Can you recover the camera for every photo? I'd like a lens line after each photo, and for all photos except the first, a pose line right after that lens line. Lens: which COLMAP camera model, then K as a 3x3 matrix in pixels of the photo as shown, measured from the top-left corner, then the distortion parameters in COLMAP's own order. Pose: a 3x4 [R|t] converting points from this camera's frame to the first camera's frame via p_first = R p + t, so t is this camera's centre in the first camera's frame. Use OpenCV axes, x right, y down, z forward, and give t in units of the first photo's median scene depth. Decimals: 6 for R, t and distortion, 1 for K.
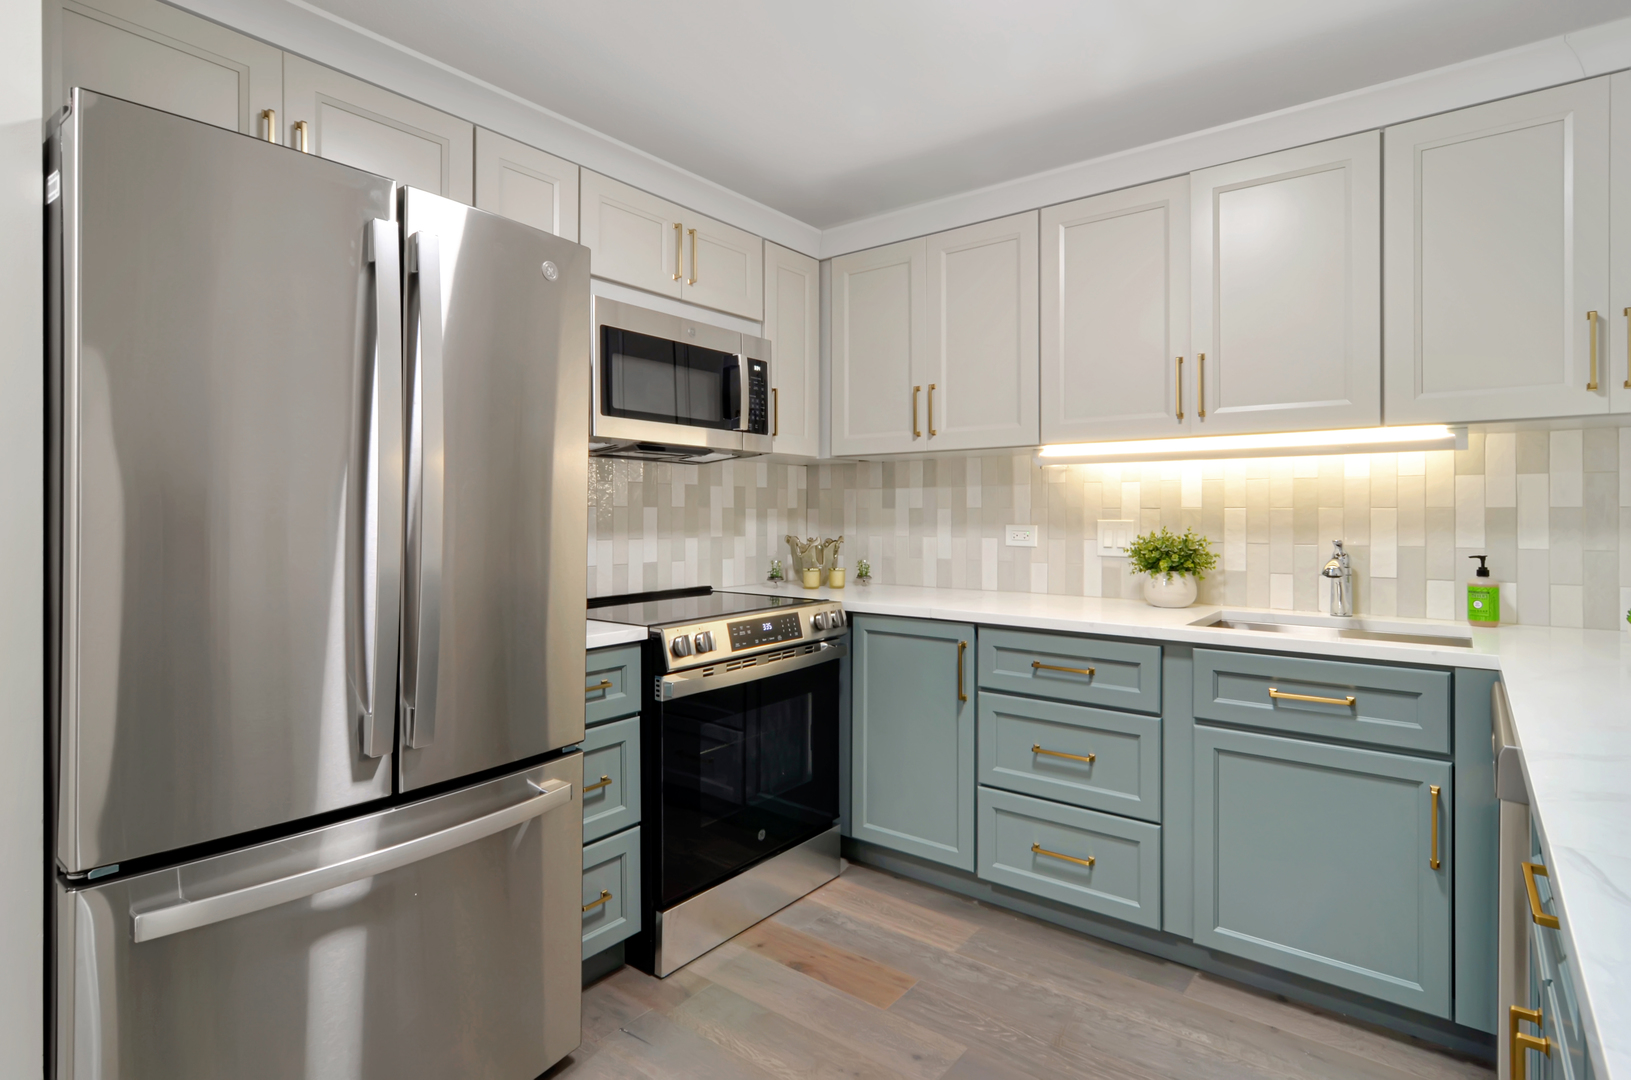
lens RADIAL K [[806.8, 0, 828.8], [0, 806.8, 517.6], [0, 0, 1]] dist [-0.007176, 0.003332]
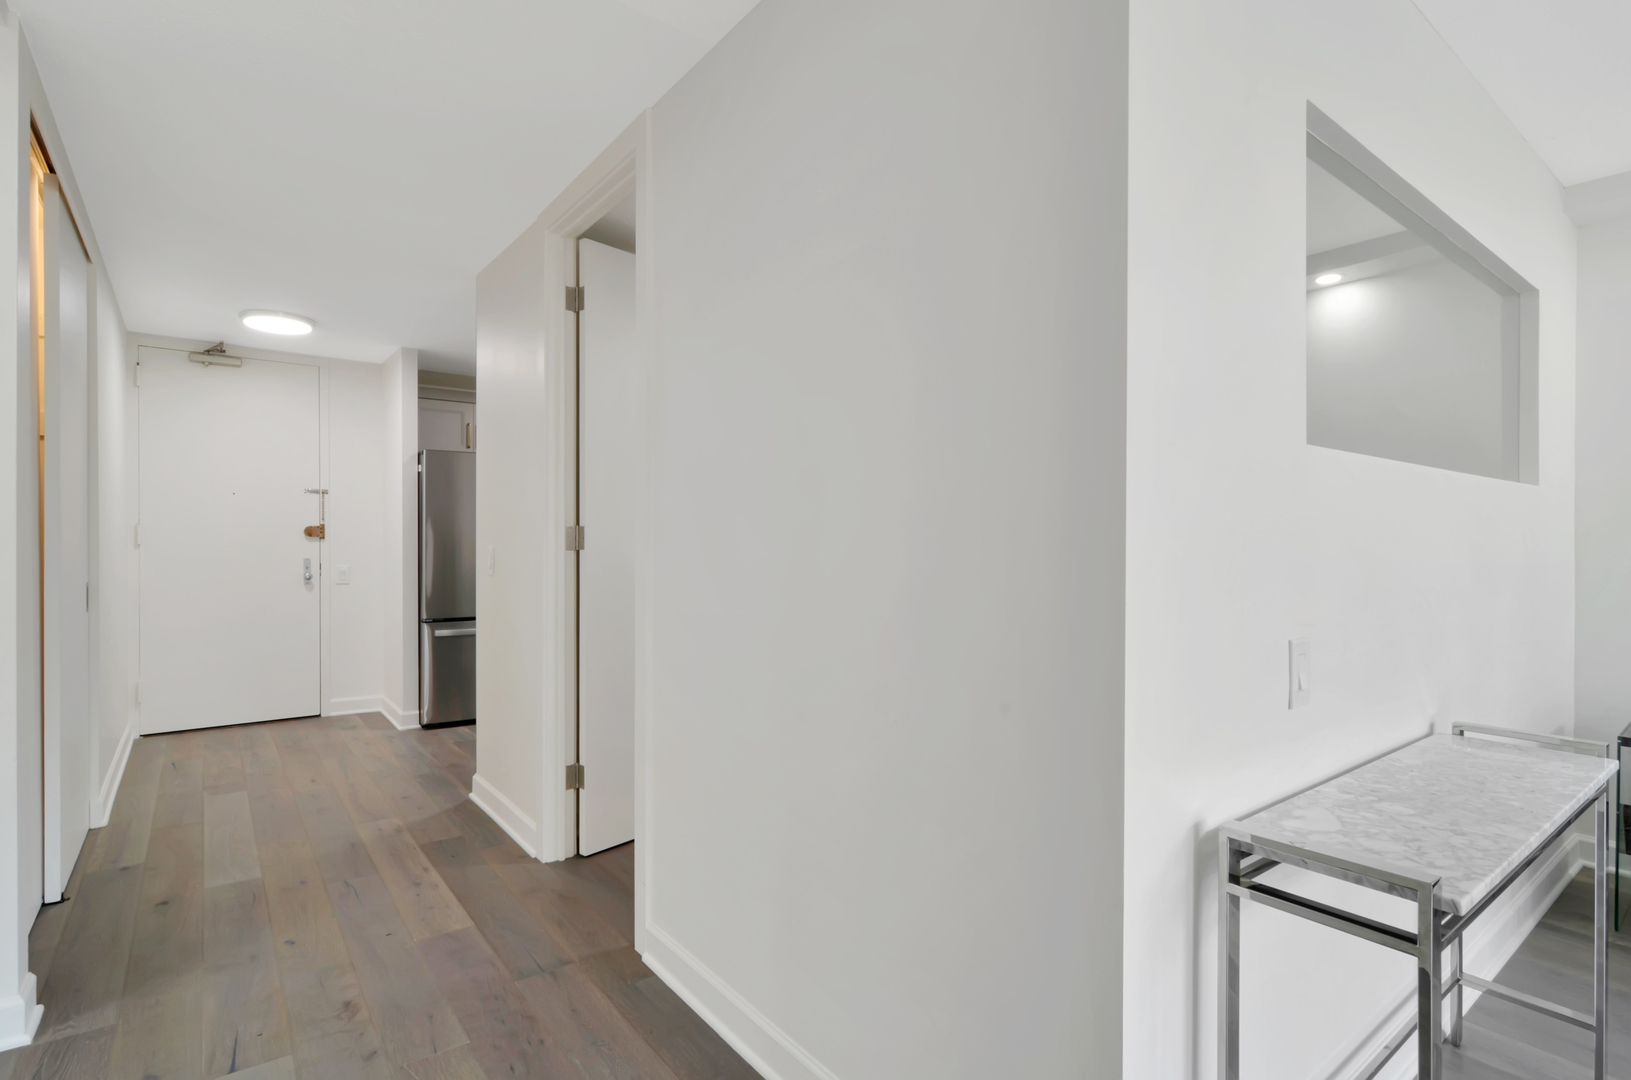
lens RADIAL K [[806.8, 0, 832.5], [0, 806.8, 537.2], [0, 0, 1]] dist [-0.007176, 0.003332]
pose [[0.965637, -0.000356, -0.259896, 1.243686], [-0.000466, 0.999995, -0.003102, -0.002344], [0.259896, 0.003116, 0.965632, -1.405976]]
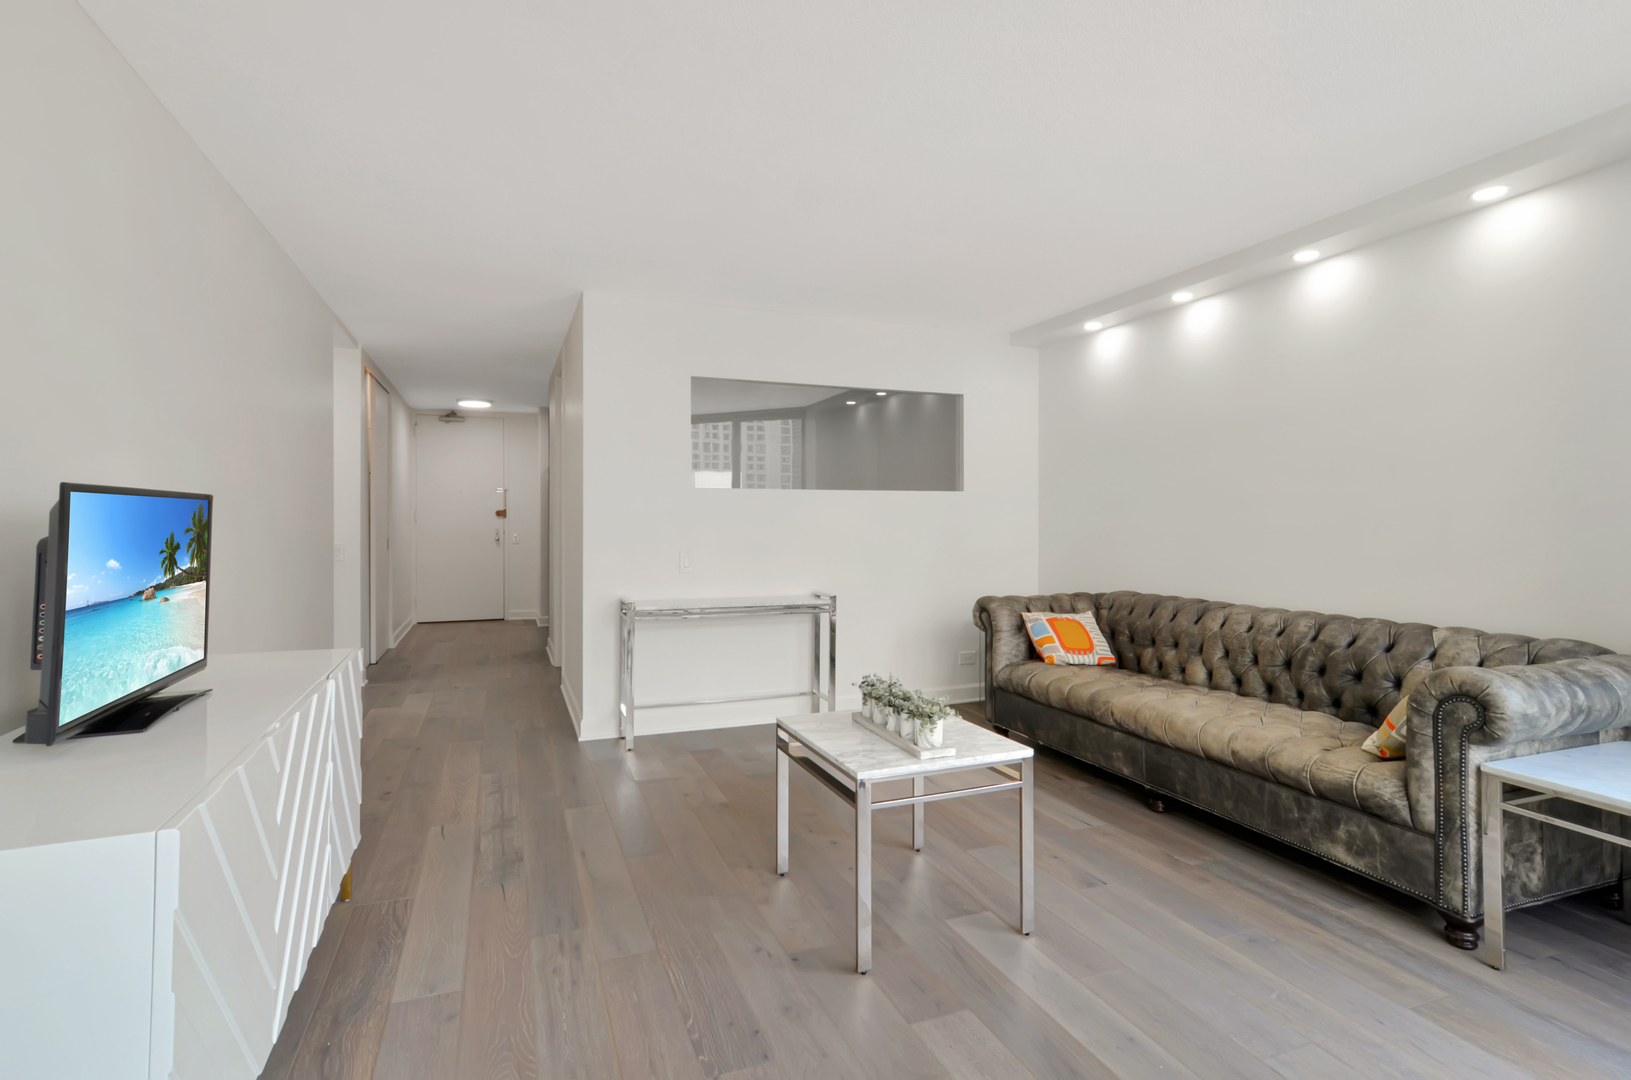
lens RADIAL K [[806.8, 0, 824.0], [0, 806.8, 523.1], [0, 0, 1]] dist [-0.007176, 0.003332]
pose [[0.855429, 0.007845, -0.517861, 2.767026], [-0.007249, 0.999969, 0.003174, 0.000963], [0.517870, 0.001039, 0.855459, -2.226657]]
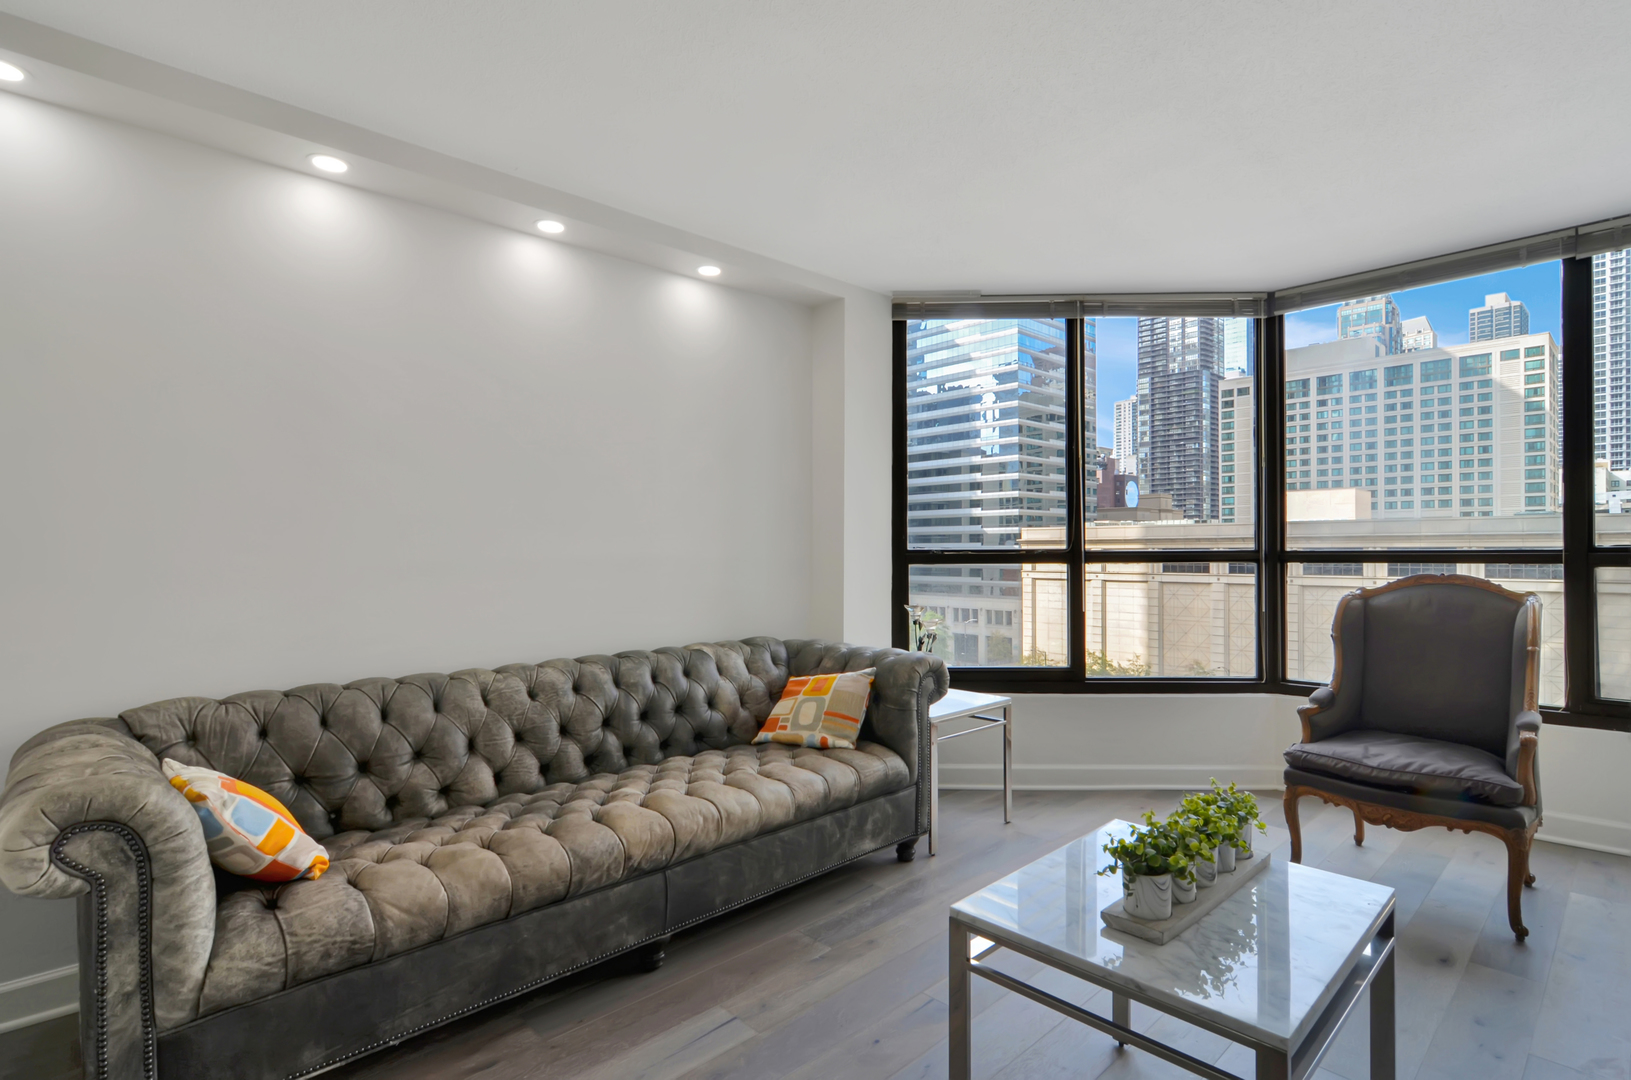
lens RADIAL K [[806.8, 0, 824.1], [0, 806.8, 548.9], [0, 0, 1]] dist [-0.007176, 0.003332]
pose [[0.156476, 0.002214, 0.987679, 1.567726], [0.009590, 0.999947, -0.003761, 0.003848], [-0.987635, 0.010060, 0.156446, -1.040293]]
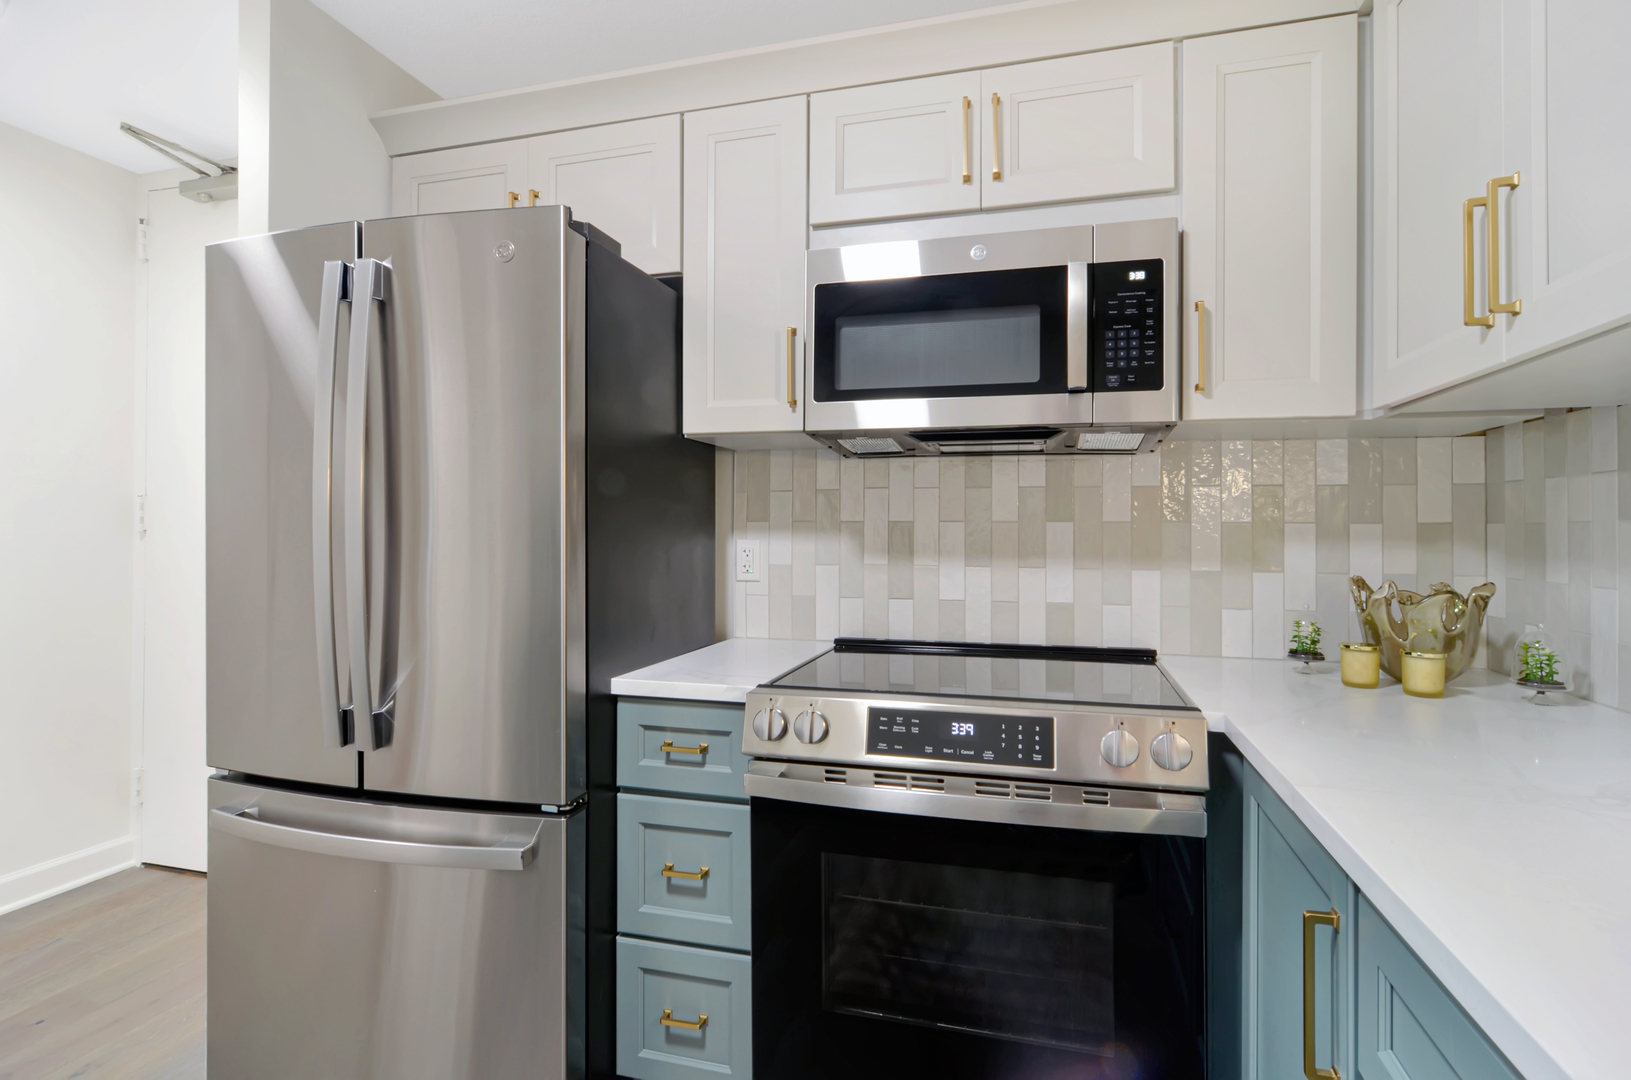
lens RADIAL K [[806.8, 0, 807.5], [0, 806.8, 526.3], [0, 0, 1]] dist [-0.007176, 0.003332]
pose [[0.375651, -0.001101, -0.926761, 0.422822], [-0.008154, 0.999957, -0.004493, -0.005675], [0.926725, 0.009245, 0.375626, 0.699006]]
